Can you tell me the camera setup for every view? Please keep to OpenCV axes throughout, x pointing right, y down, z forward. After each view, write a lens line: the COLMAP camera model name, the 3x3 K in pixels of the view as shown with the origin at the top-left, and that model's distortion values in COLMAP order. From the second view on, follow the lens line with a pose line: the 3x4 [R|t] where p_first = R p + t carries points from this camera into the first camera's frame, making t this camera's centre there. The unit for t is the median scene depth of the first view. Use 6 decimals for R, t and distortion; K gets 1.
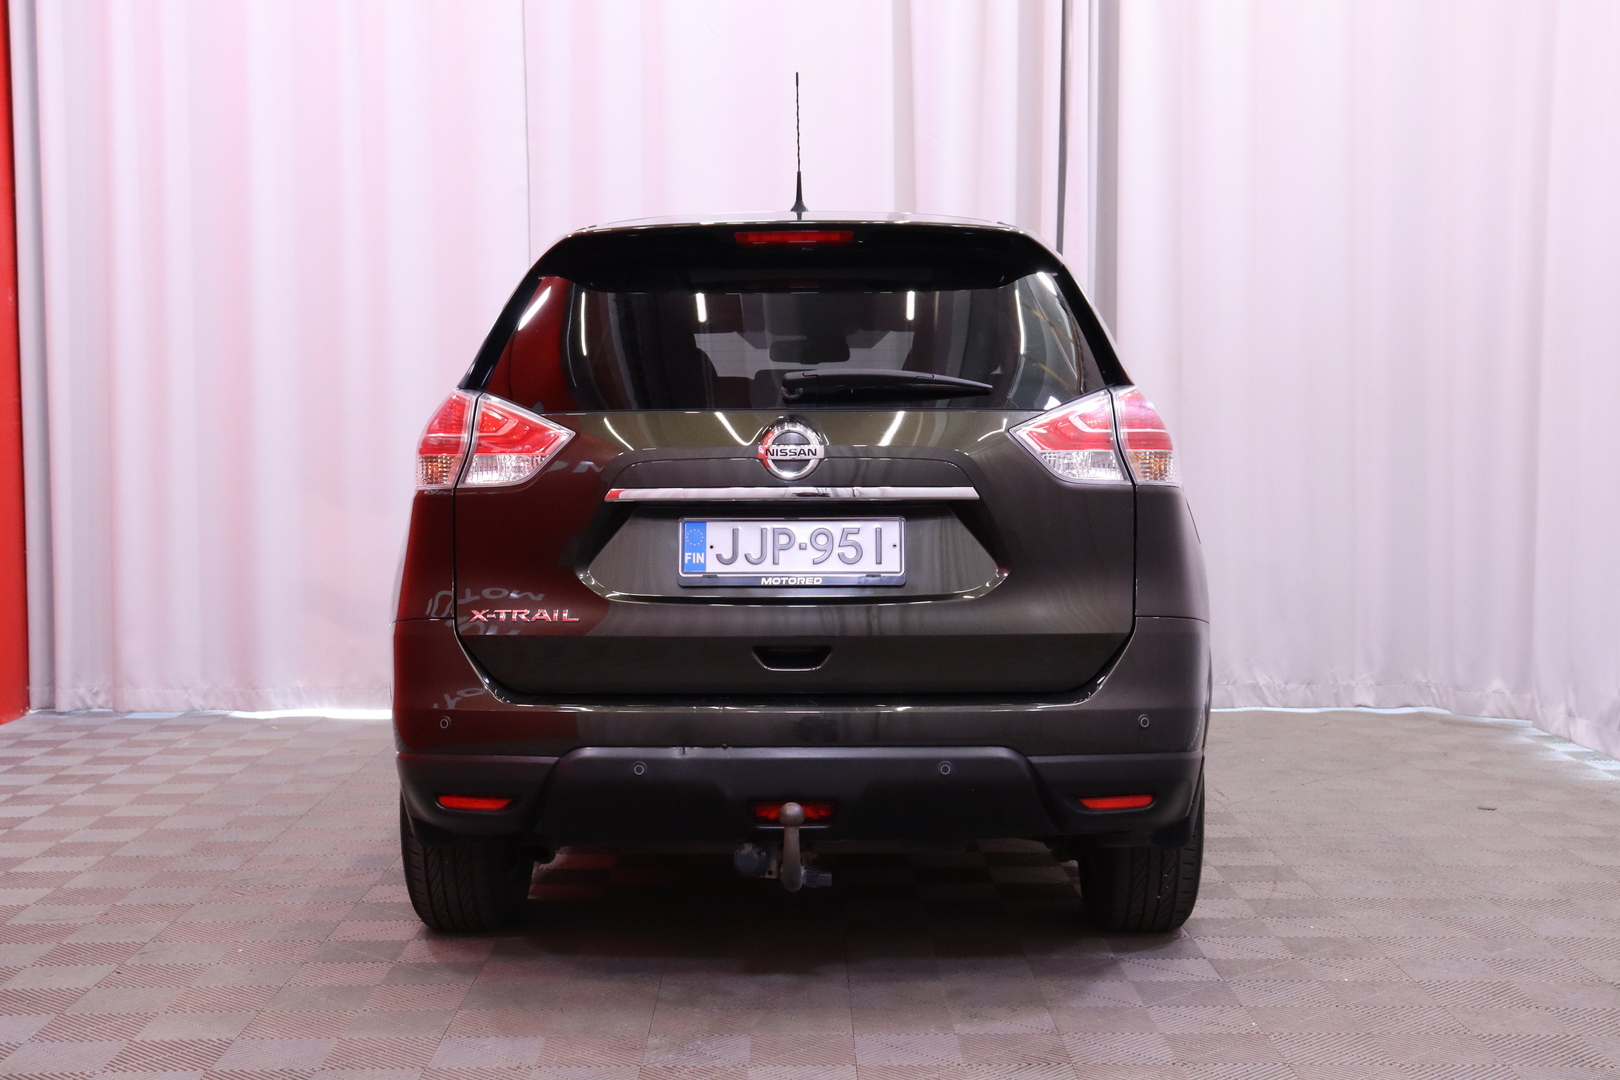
lens RADIAL K [[2201.2, 0, 783.5], [0, 2201.2, 552.7], [0, 0, 1]] dist [0.095044, 0.026861]
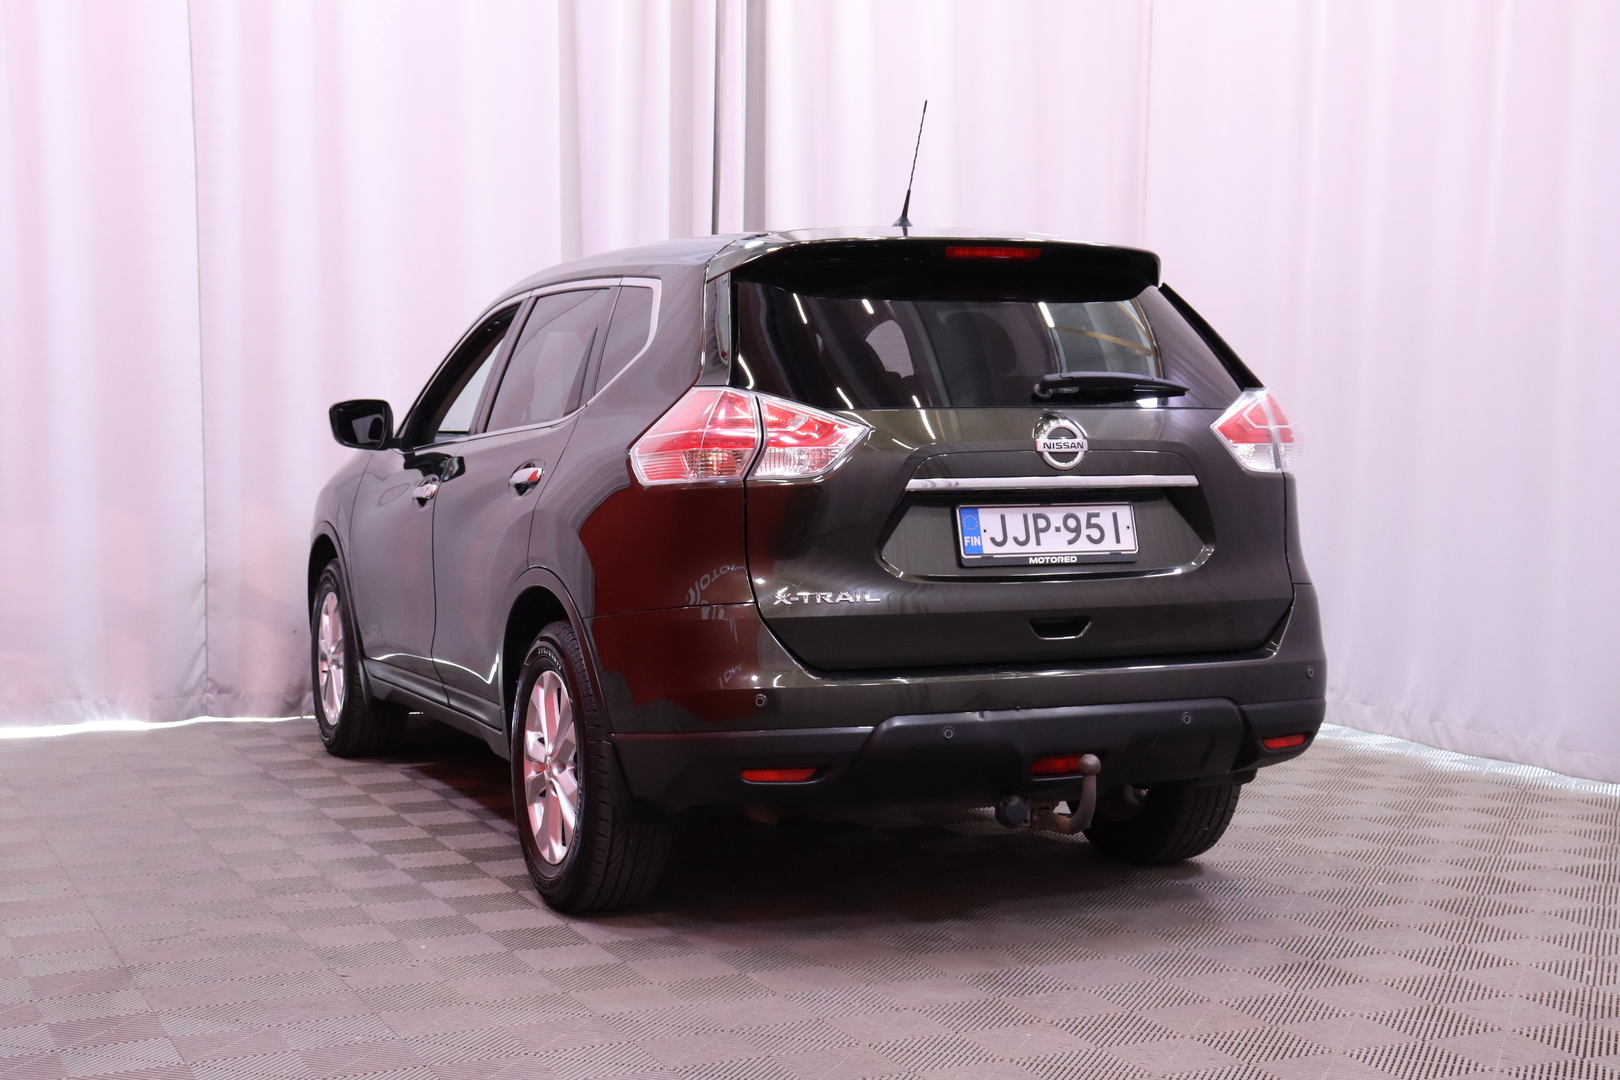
lens RADIAL K [[2306.5, 0, 753.1], [0, 2306.5, 539.2], [0, 0, 1]] dist [-0.022335, 0.759753]
pose [[0.914426, -0.018021, 0.404351, -0.610894], [0.020869, 0.999779, -0.002636, 0.002171], [-0.404214, 0.010849, 0.914600, -0.016492]]
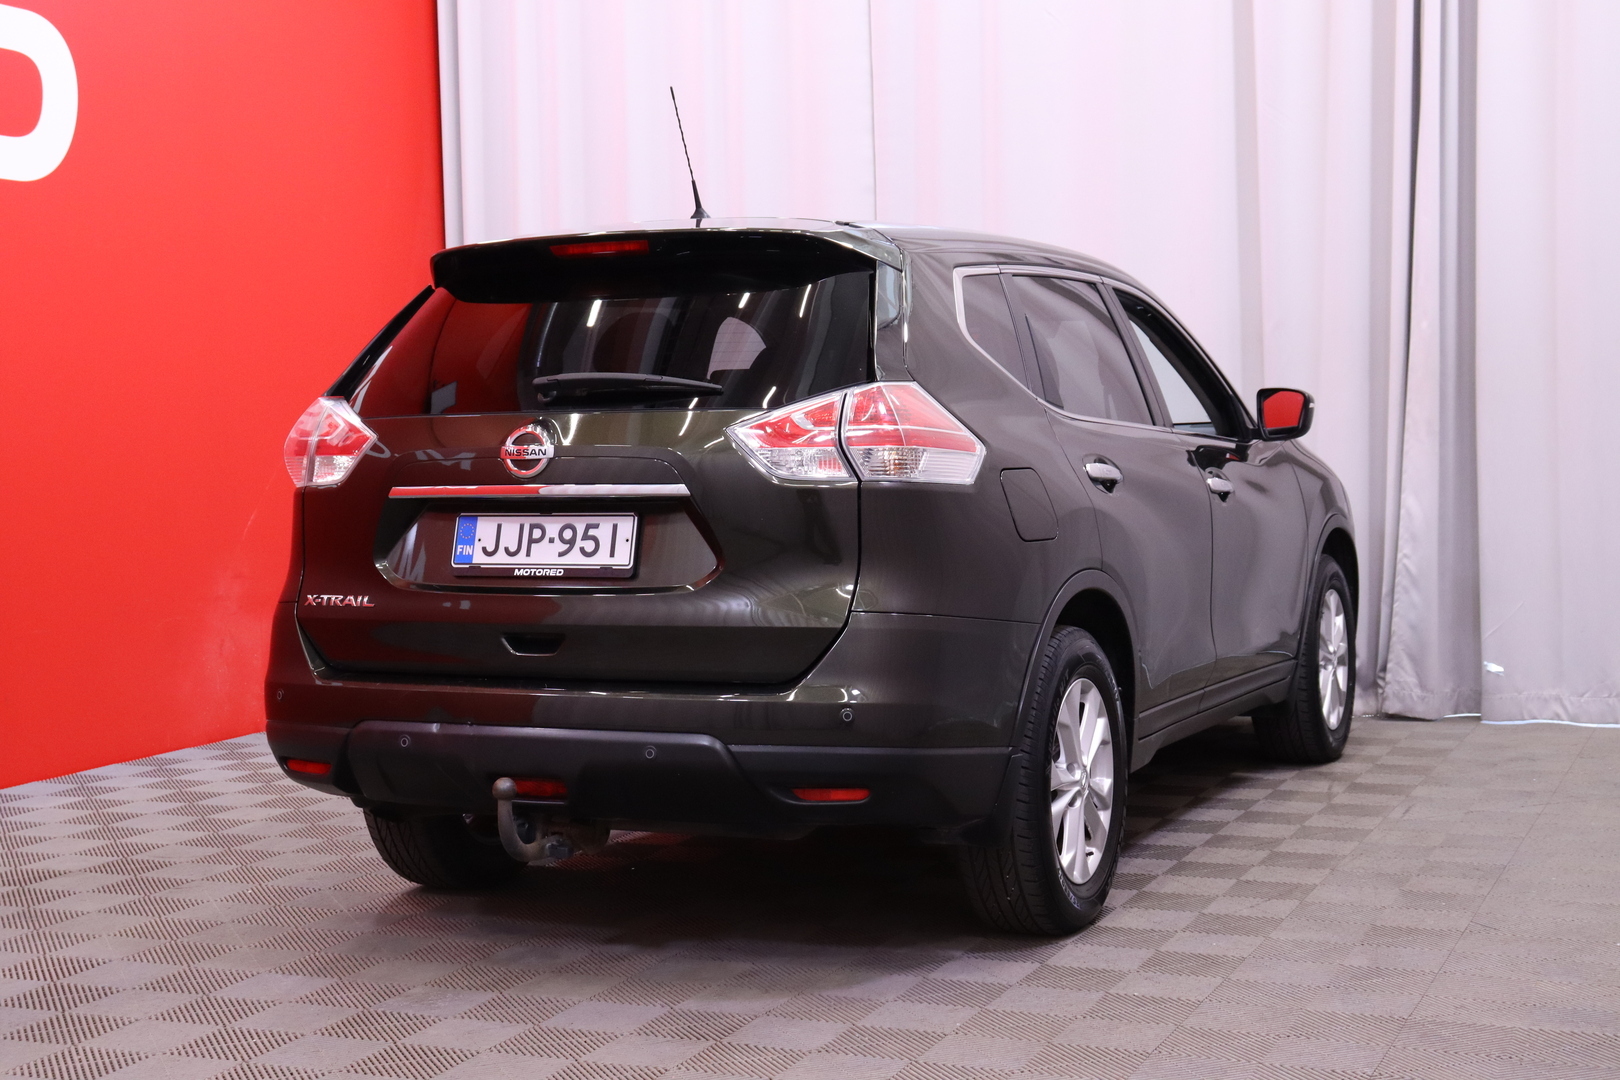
lens RADIAL K [[2348.4, 0, 810.0], [0, 2348.4, 540.0], [0, 0, 1]] dist [-0.004794, -0.003264]
pose [[0.923363, 0.006864, -0.383867, 0.561088], [-0.007960, 0.999968, -0.001265, -0.002446], [0.383846, 0.004224, 0.923388, -0.003150]]
